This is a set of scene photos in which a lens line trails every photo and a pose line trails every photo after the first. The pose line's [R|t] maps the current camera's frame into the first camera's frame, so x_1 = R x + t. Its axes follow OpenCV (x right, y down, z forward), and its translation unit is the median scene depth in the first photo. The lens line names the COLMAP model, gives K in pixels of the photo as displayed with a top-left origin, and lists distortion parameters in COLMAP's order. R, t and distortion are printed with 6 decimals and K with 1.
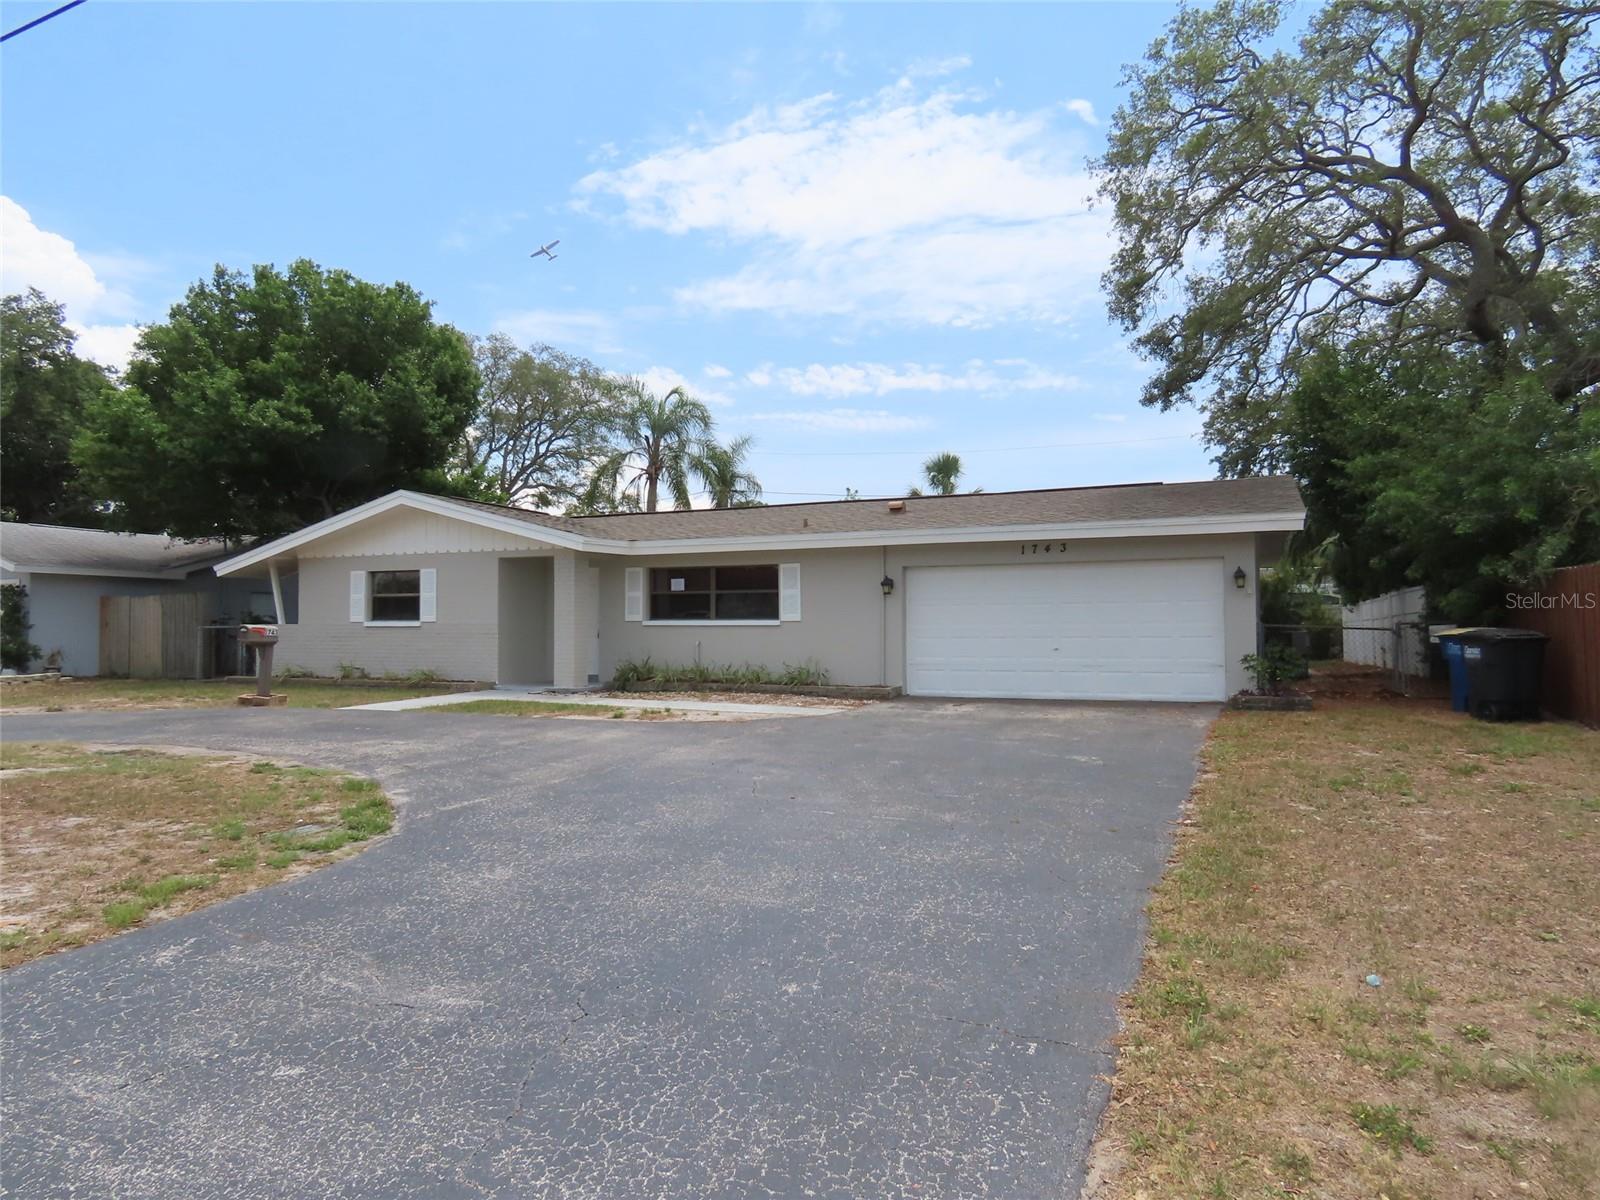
lens RADIAL K [[1073.6, 0, 800.0], [0, 1073.6, 600.0], [0, 0, 1]] dist [-0.006786, 0.001032]
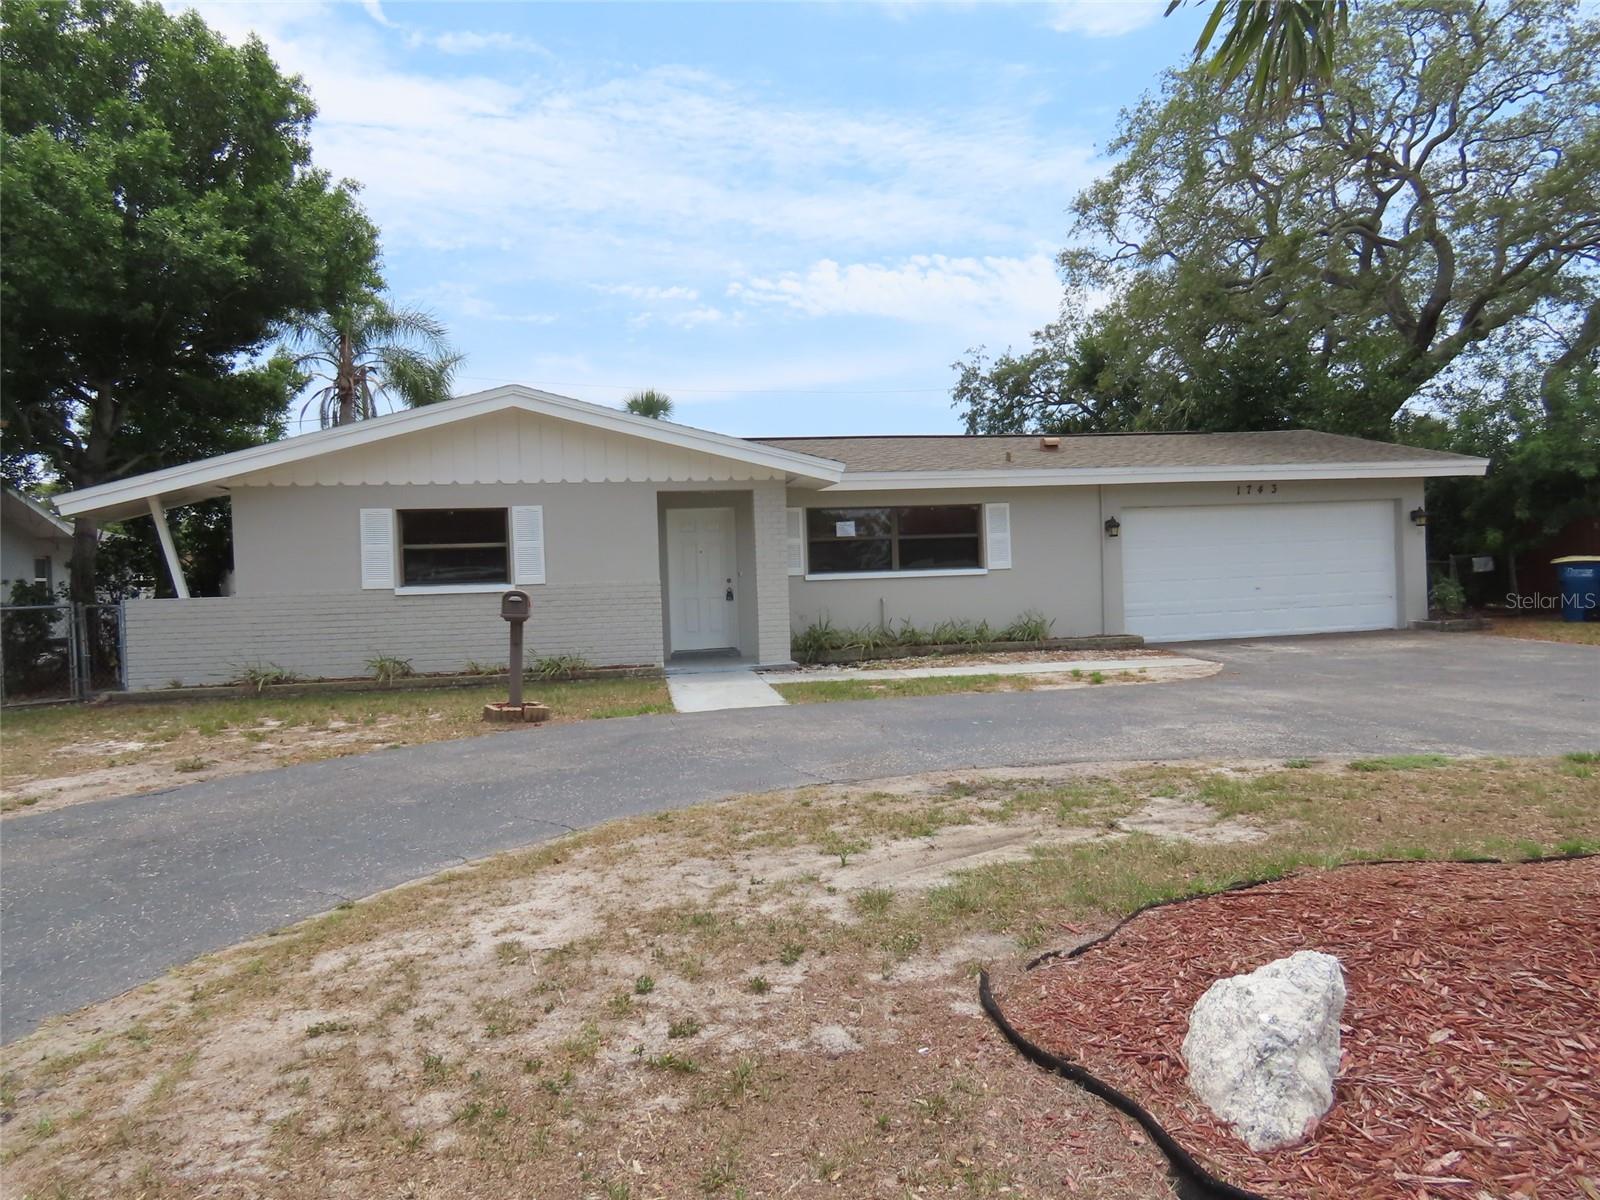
lens RADIAL K [[1135.7, 0, 800.0], [0, 1135.7, 600.0], [0, 0, 1]] dist [0.030732, -0.000552]
pose [[0.798788, -0.038321, 0.600391, -0.659306], [0.019135, 0.999083, 0.038310, 0.006112], [-0.601308, -0.019113, 0.798789, 0.334472]]
